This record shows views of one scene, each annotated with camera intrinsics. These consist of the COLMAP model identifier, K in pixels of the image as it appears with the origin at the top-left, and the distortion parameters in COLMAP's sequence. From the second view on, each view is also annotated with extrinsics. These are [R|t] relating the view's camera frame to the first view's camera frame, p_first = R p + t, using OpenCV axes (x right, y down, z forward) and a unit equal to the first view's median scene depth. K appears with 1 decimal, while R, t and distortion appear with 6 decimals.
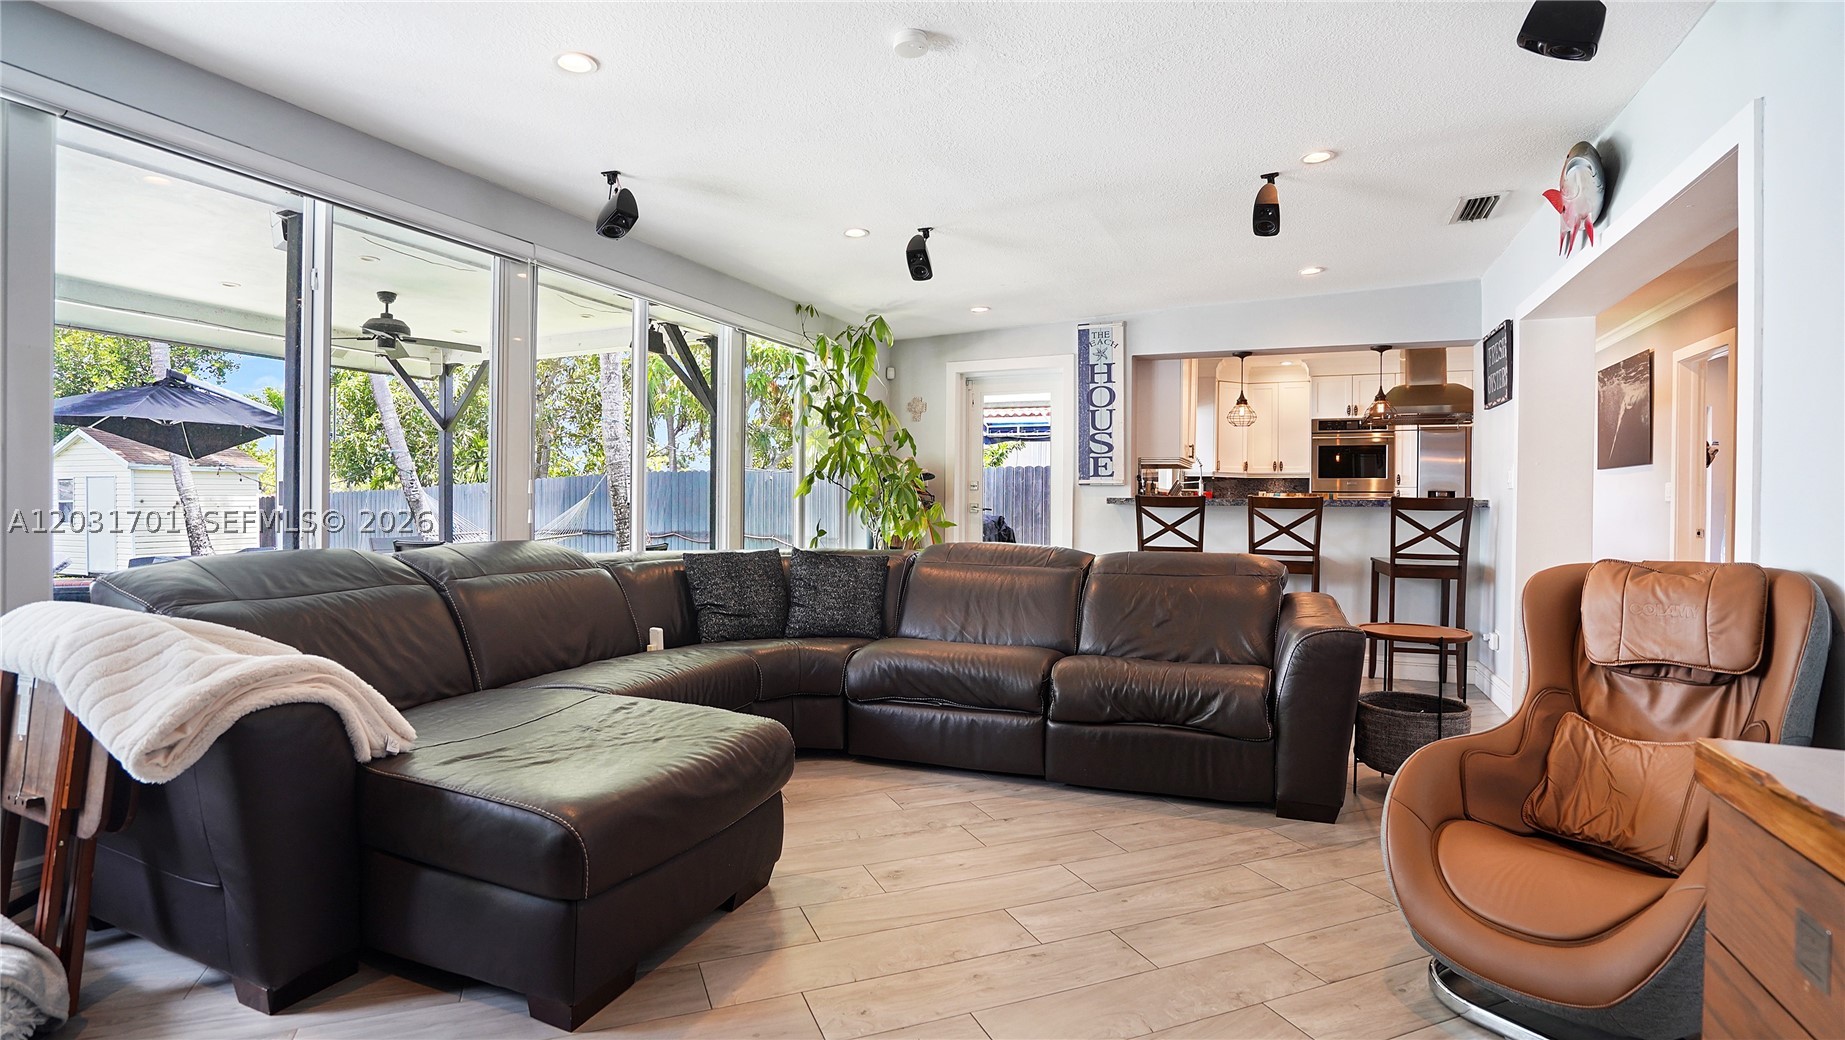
lens RADIAL K [[885.4, 0, 922.5], [0, 885.4, 520.0], [0, 0, 1]] dist [-0.023103, 0.000906]
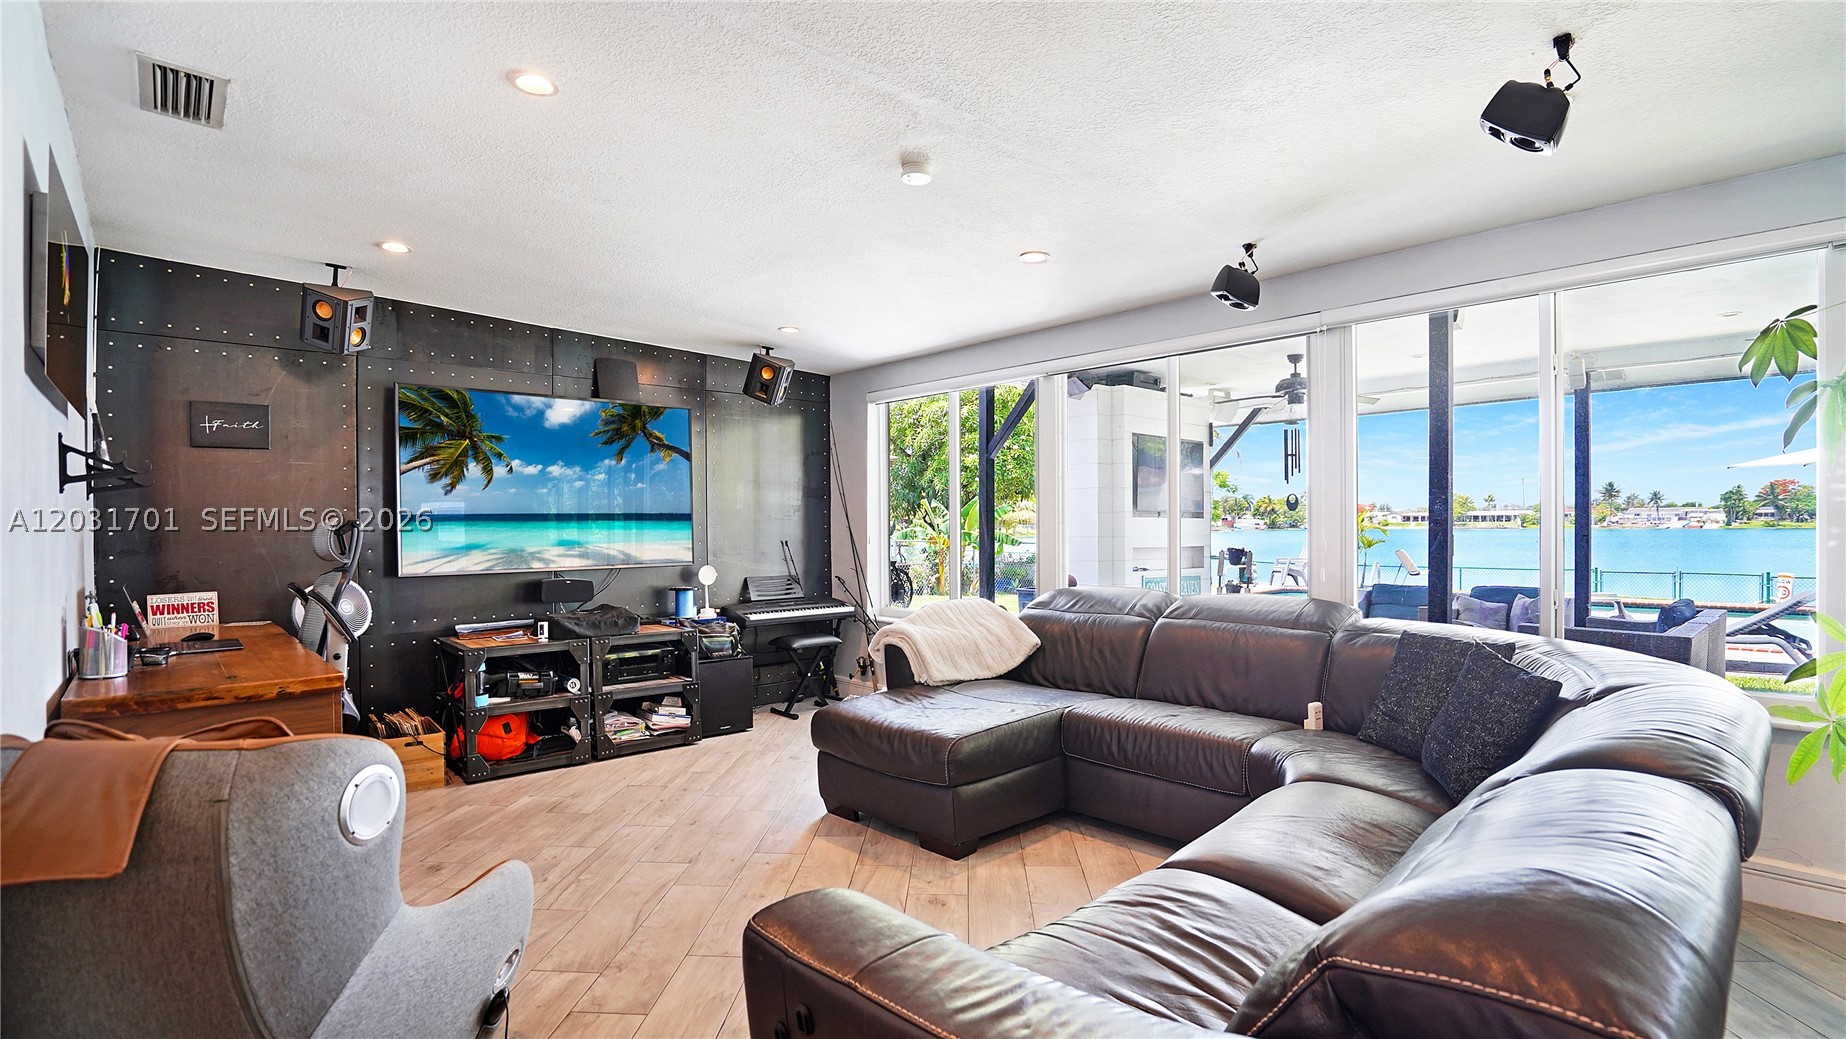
lens RADIAL K [[885.9, 0, 923.0], [0, 885.9, 519.5], [0, 0, 1]] dist [-0.023103, 0.000906]
pose [[-0.425478, -0.008779, -0.904926, 1.048399], [-0.012832, 0.999911, -0.003667, -0.088985], [0.904878, 0.010052, -0.425553, 1.522072]]
